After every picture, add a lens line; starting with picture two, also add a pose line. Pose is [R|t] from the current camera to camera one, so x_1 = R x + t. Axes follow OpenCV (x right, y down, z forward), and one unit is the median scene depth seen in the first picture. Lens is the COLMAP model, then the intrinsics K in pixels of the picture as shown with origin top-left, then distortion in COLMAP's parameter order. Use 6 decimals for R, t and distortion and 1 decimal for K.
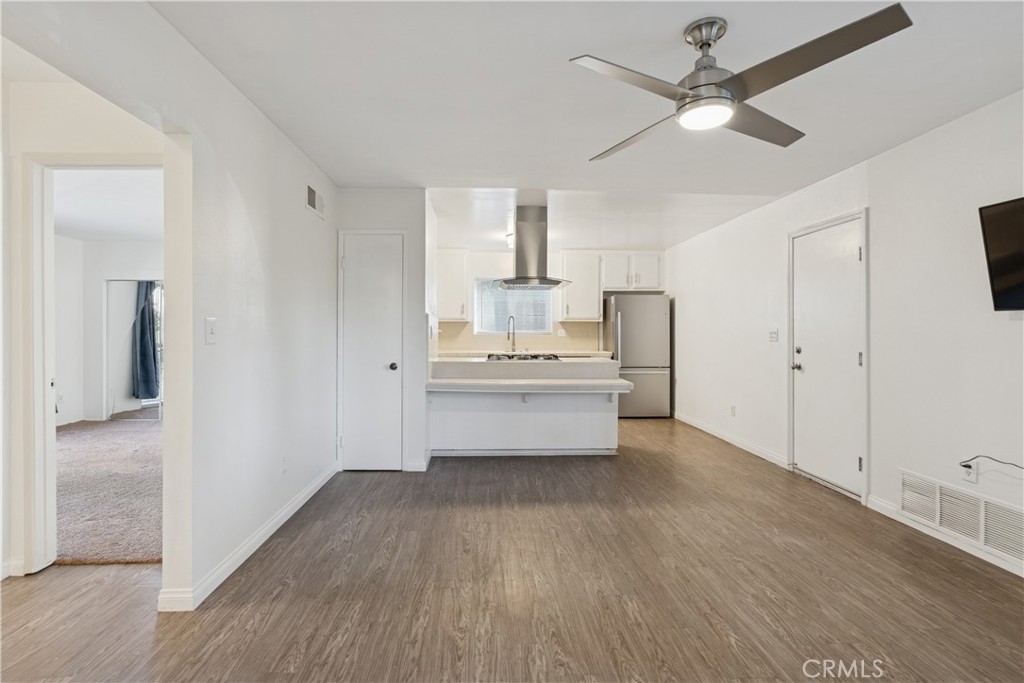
lens RADIAL K [[473.9, 0, 511.0], [0, 473.9, 332.1], [0, 0, 1]] dist [-0.000020, 0.001241]
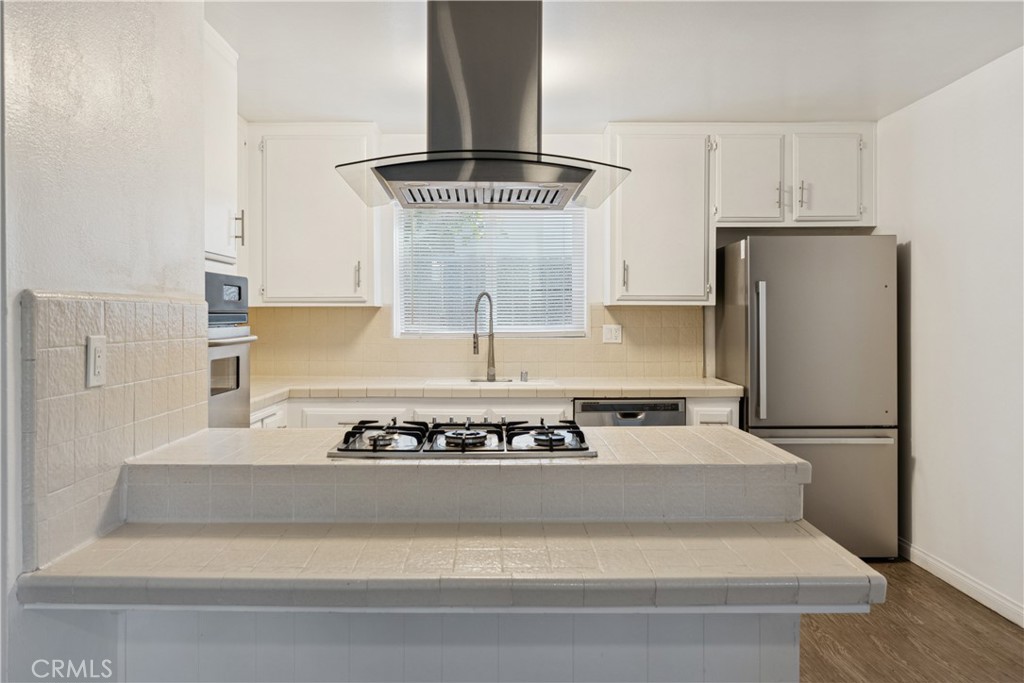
lens RADIAL K [[766.8, 0, 513.6], [0, 766.8, 316.6], [0, 0, 1]] dist [0.001111, 0.002823]
pose [[0.999249, -0.002798, -0.038635, 0.087014], [0.002872, 0.999994, 0.001873, -0.025129], [0.038629, -0.001982, 0.999252, 0.614535]]
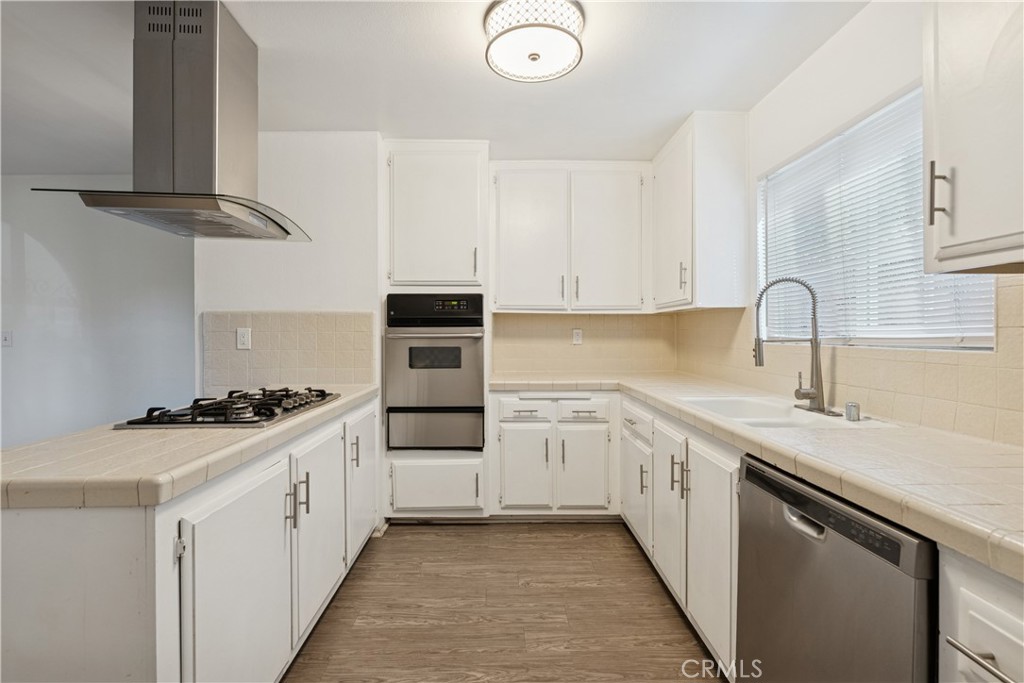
lens RADIAL K [[473.9, 0, 511.0], [0, 473.9, 332.1], [0, 0, 1]] dist [-0.000020, 0.001241]
pose [[-0.044932, -0.008492, -0.998954, 0.480310], [0.004106, 0.999954, -0.008685, -0.001258], [0.998982, -0.004492, -0.044895, 1.461587]]
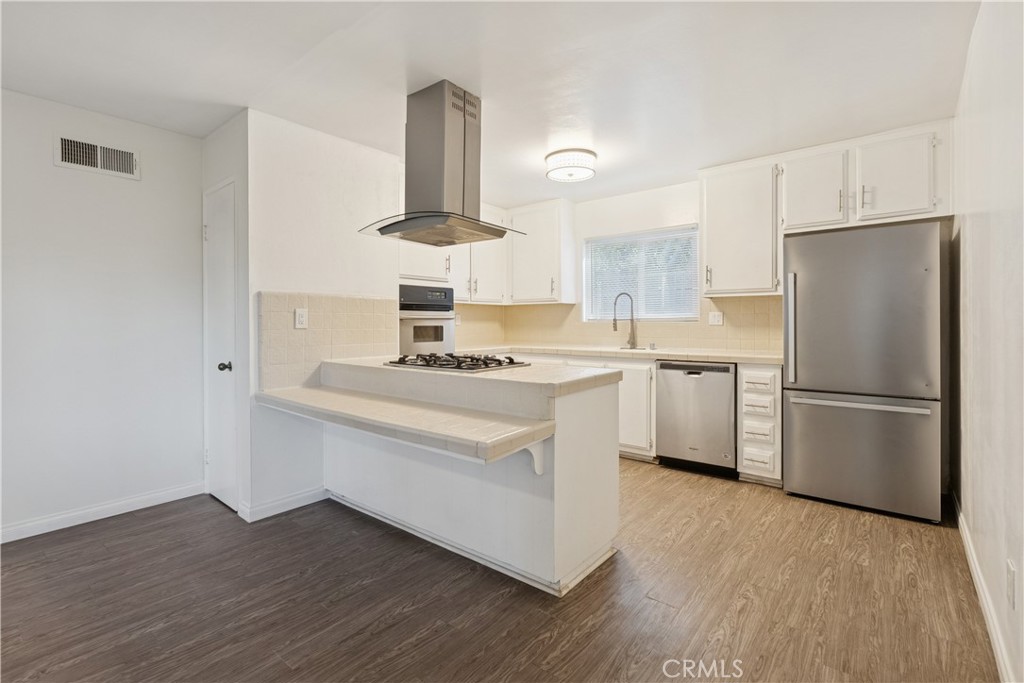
lens RADIAL K [[475.9, 0, 512.3], [0, 475.9, 321.5], [0, 0, 1]] dist [0.000048, 0.000224]
pose [[0.738070, -0.006698, -0.674691, 0.550077], [0.007105, 0.999972, -0.002154, 0.008799], [0.674687, -0.003204, 0.738097, 0.735862]]
